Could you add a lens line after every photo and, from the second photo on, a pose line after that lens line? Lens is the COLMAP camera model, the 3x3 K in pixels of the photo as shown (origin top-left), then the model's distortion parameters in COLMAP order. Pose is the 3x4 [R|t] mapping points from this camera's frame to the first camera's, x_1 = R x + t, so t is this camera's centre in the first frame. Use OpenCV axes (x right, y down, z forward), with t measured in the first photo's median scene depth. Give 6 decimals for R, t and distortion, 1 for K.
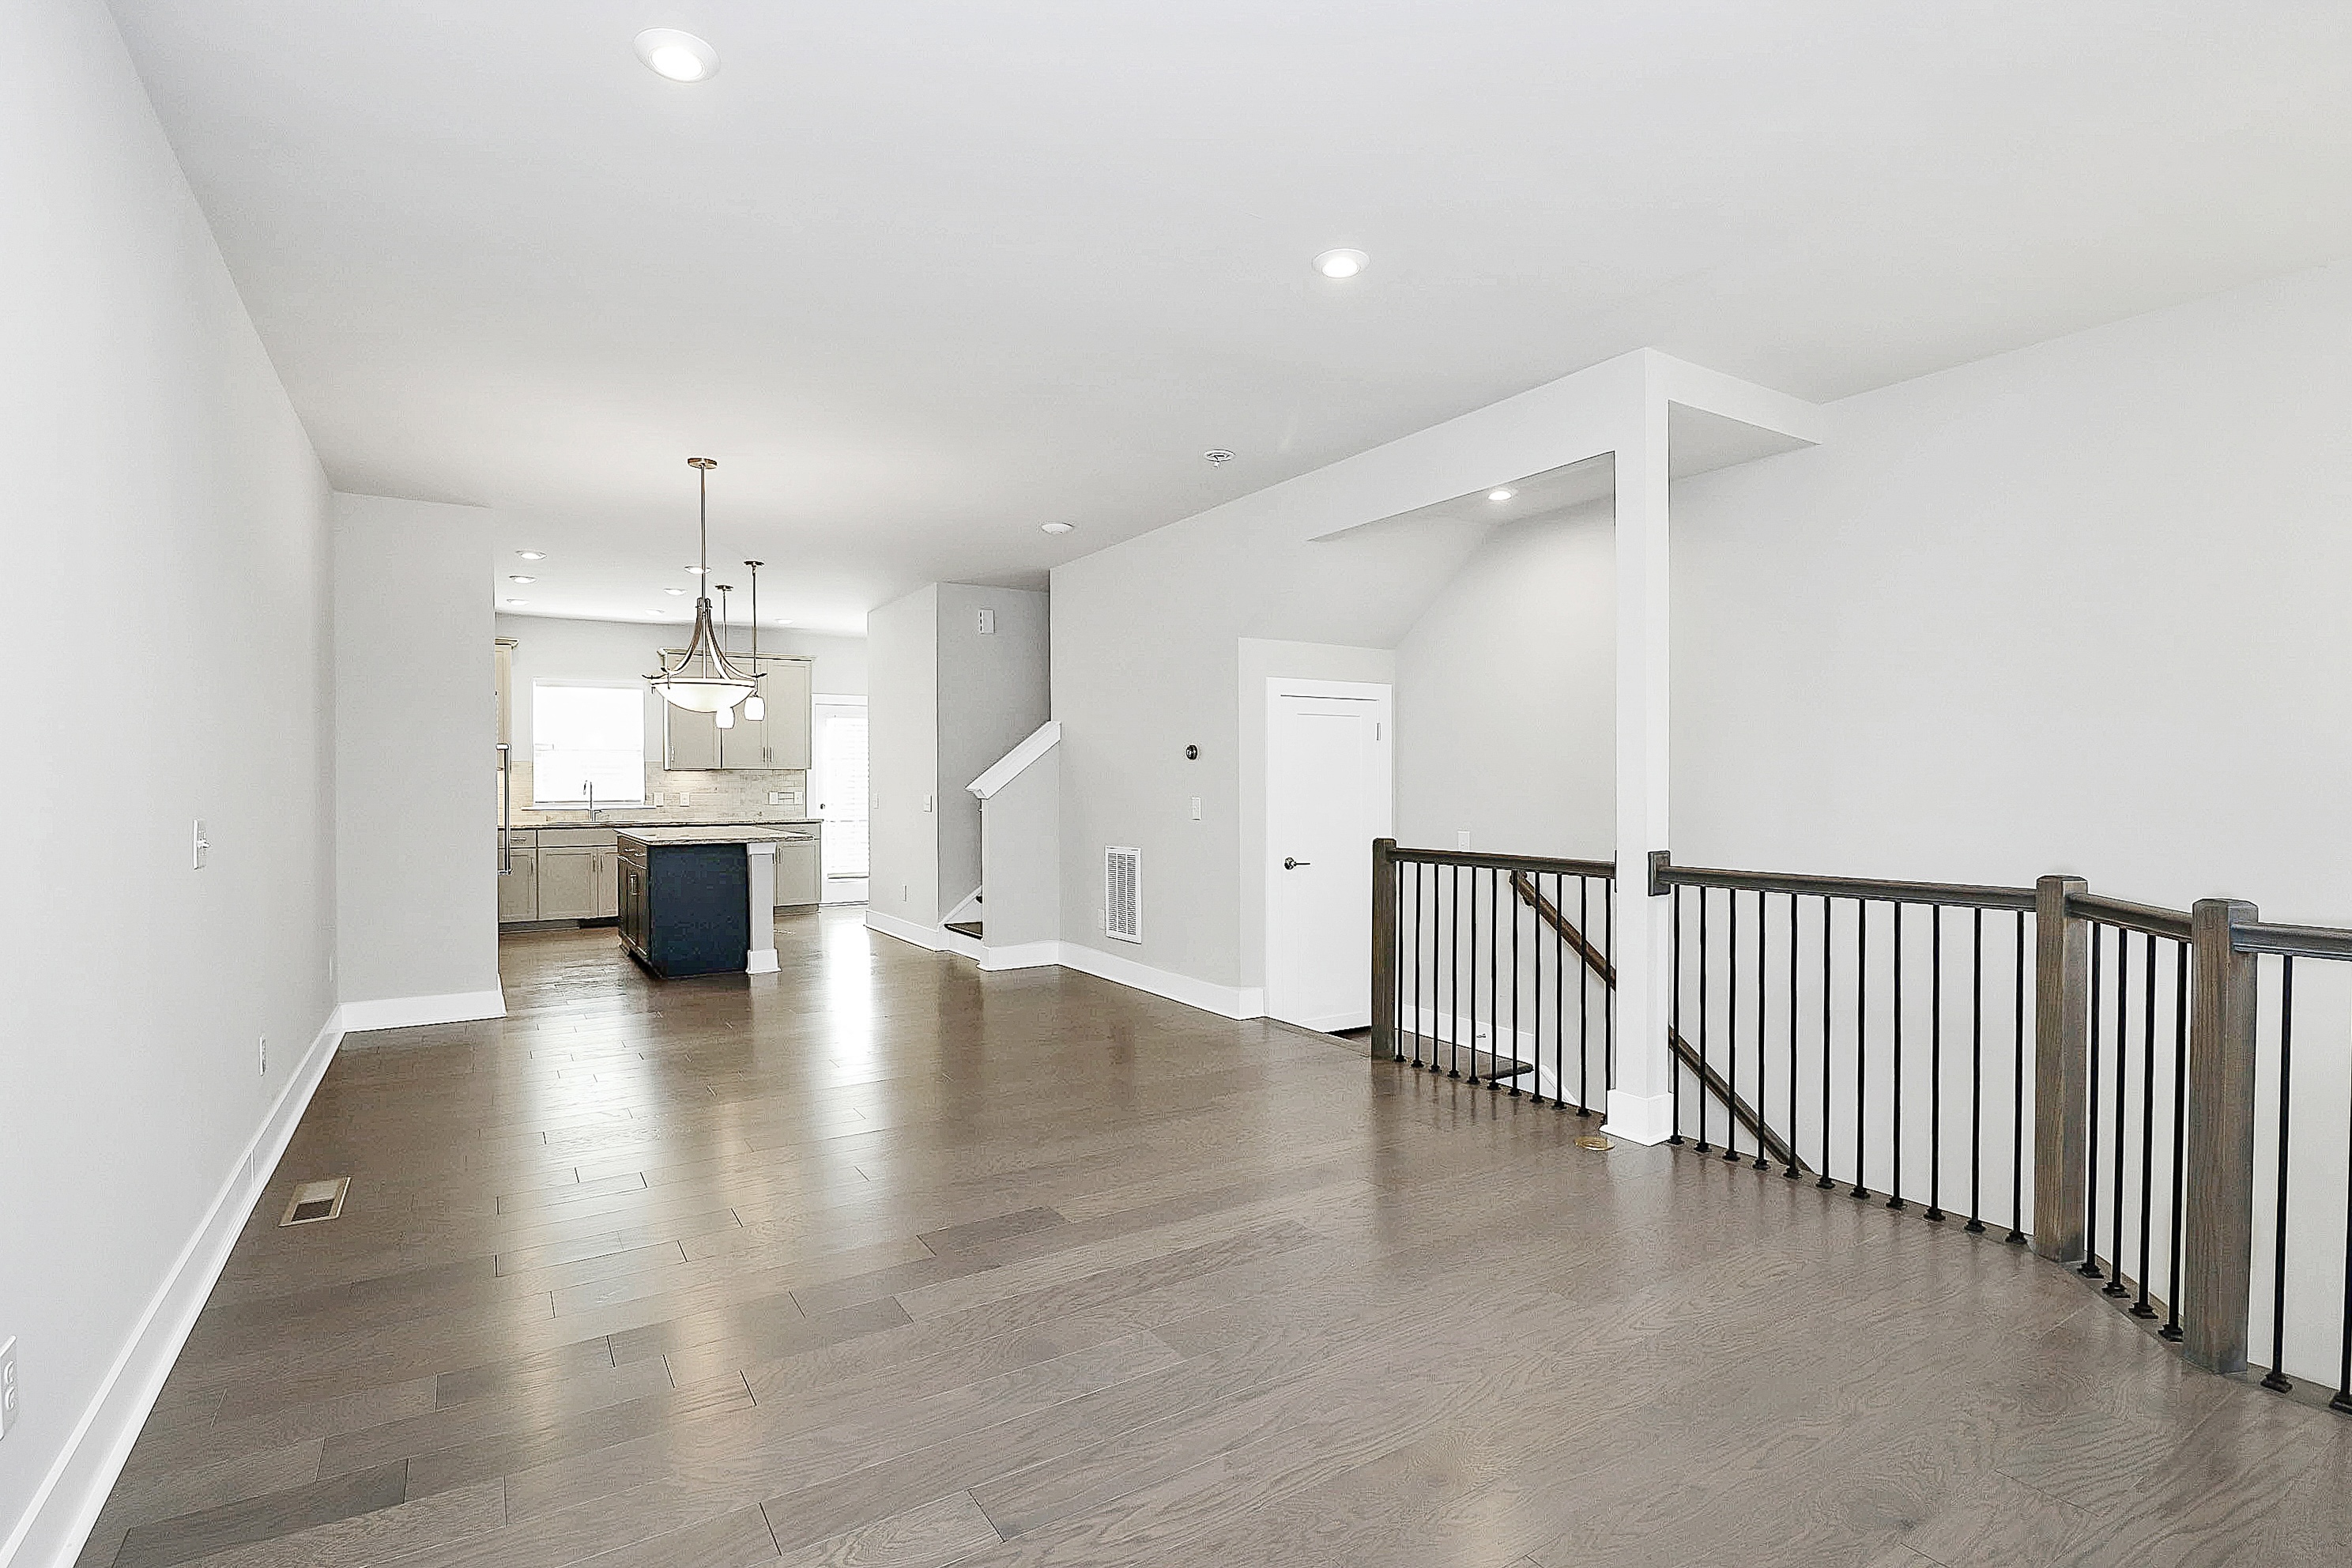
lens RADIAL K [[1102.7, 0, 1177.4], [0, 1102.7, 823.8], [0, 0, 1]] dist [-0.000244, -0.000029]
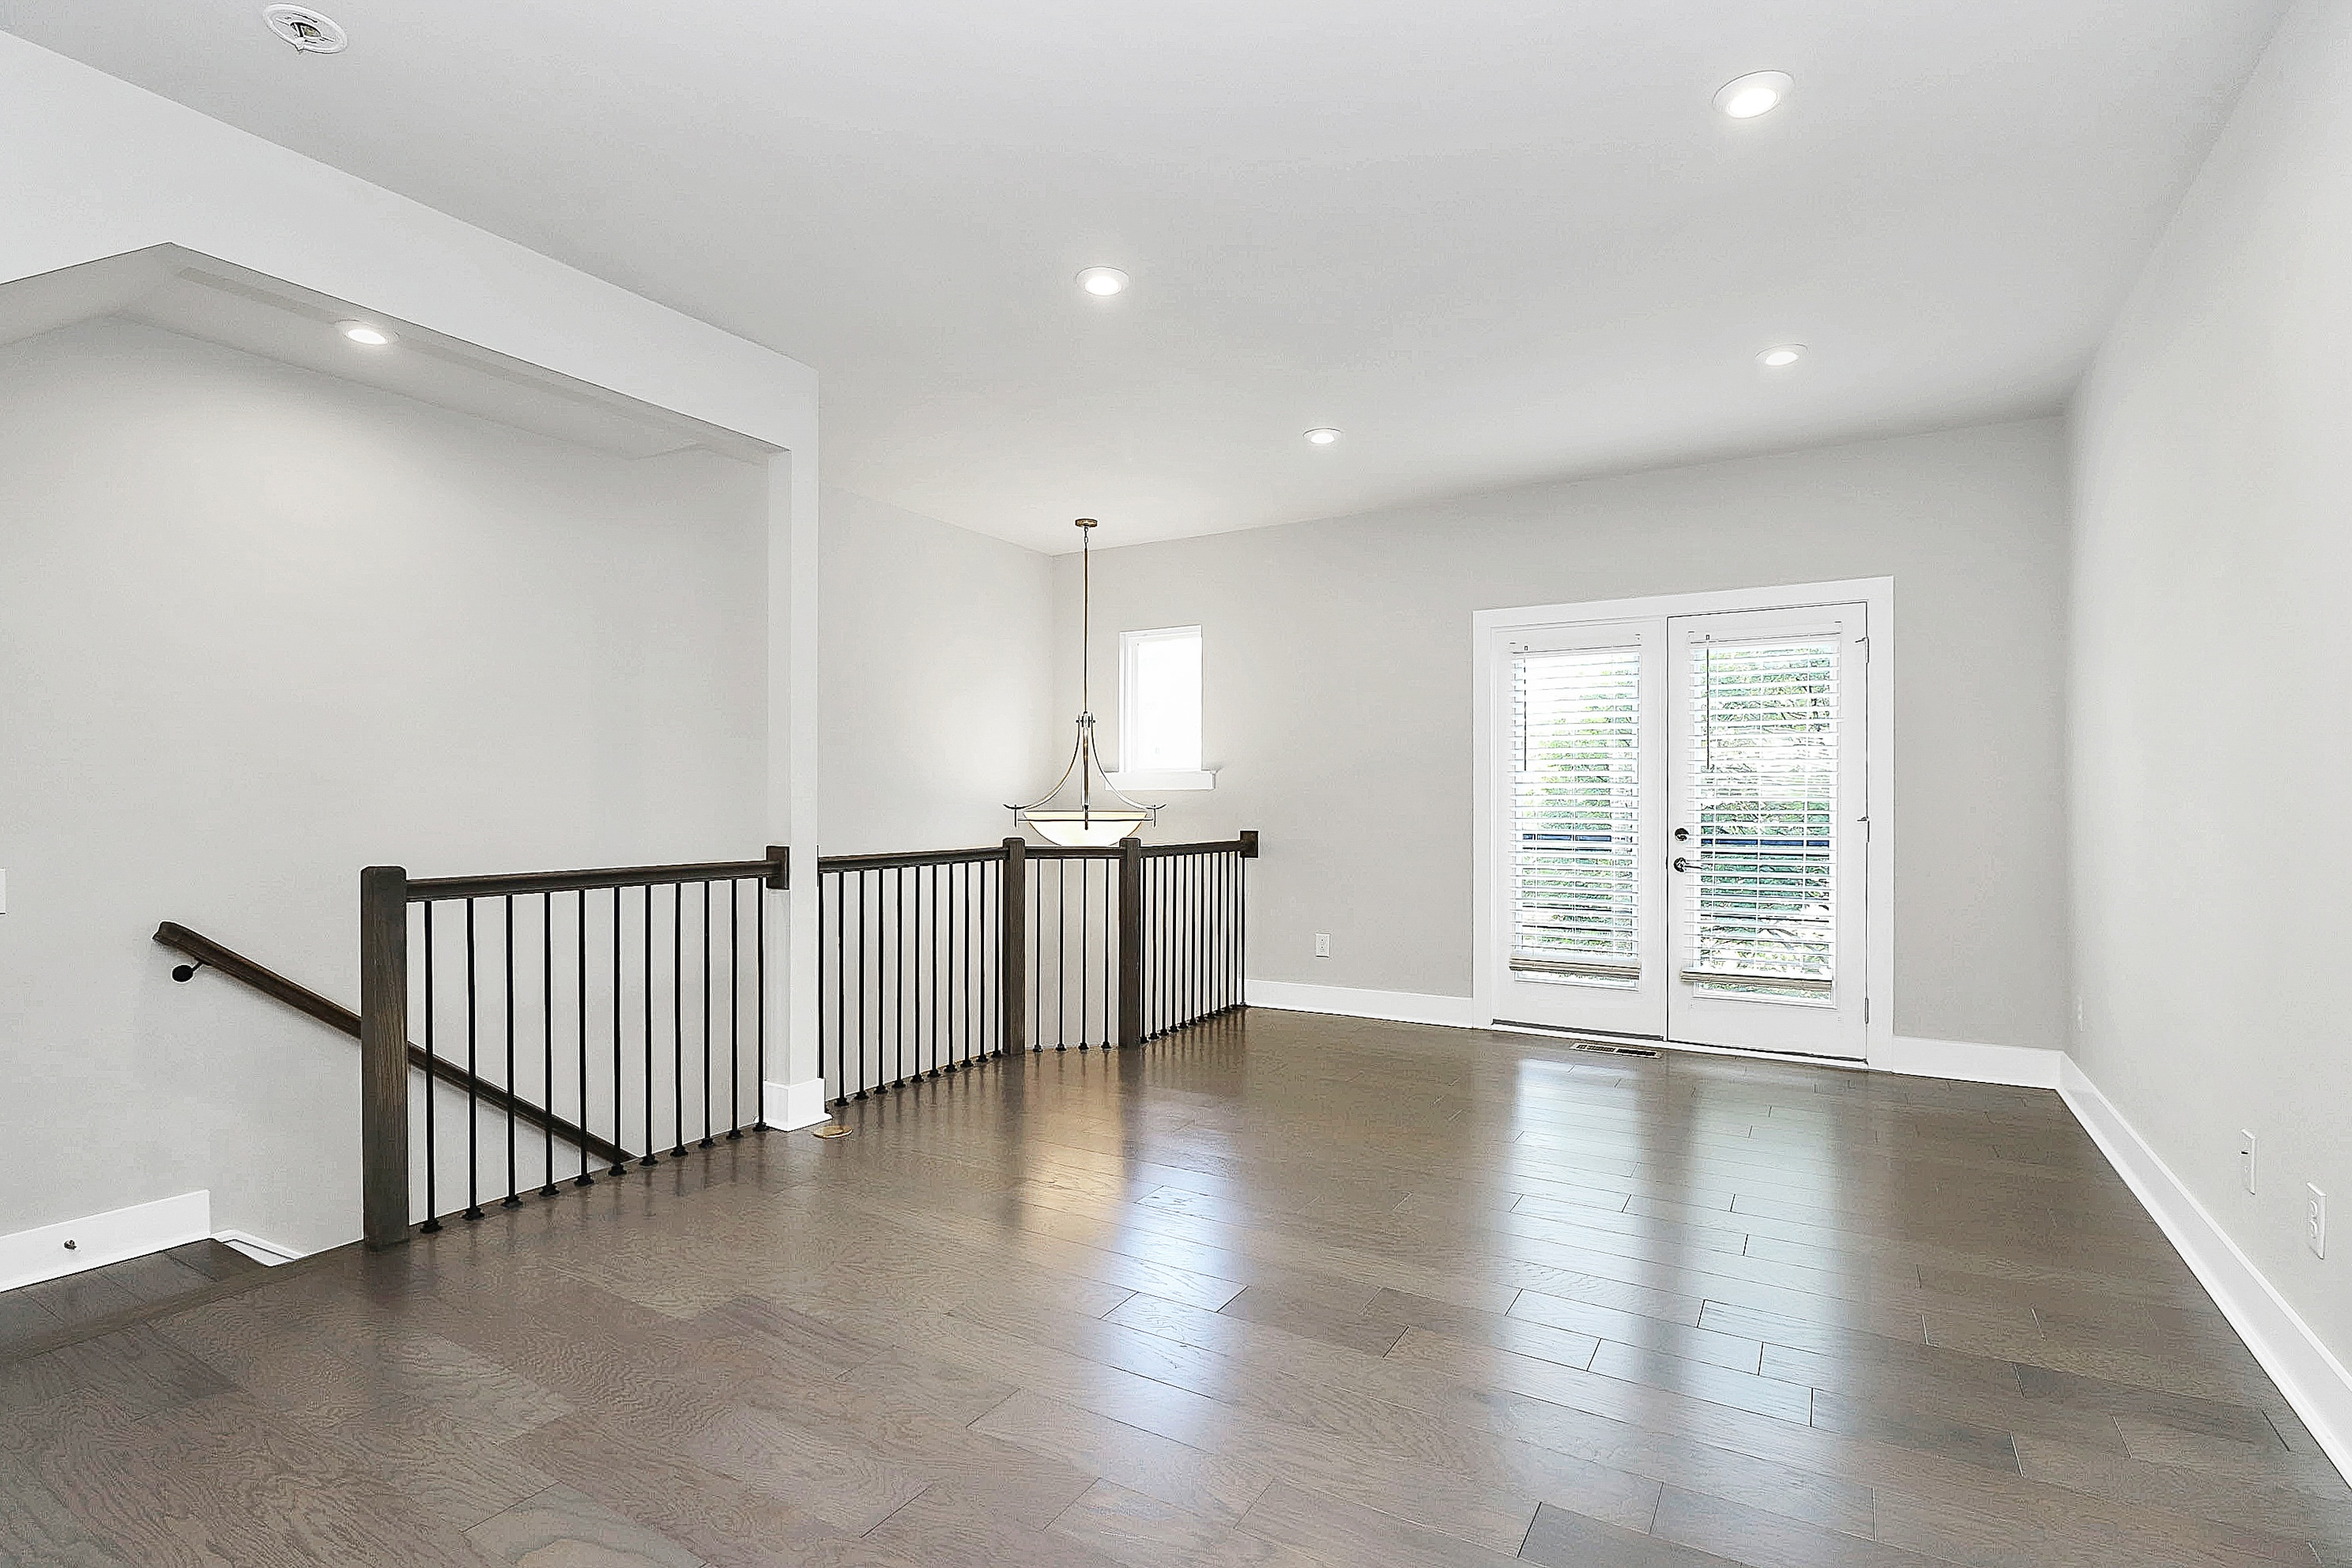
lens RADIAL K [[1123.2, 0, 1176.0], [0, 1123.2, 784.0], [0, 0, 1]] dist [0.000197, 0.000022]
pose [[-0.449392, 0.000303, 0.893335, -0.603651], [0.018827, 0.999781, 0.009132, -0.032106], [-0.893136, 0.020923, -0.449299, 1.038600]]
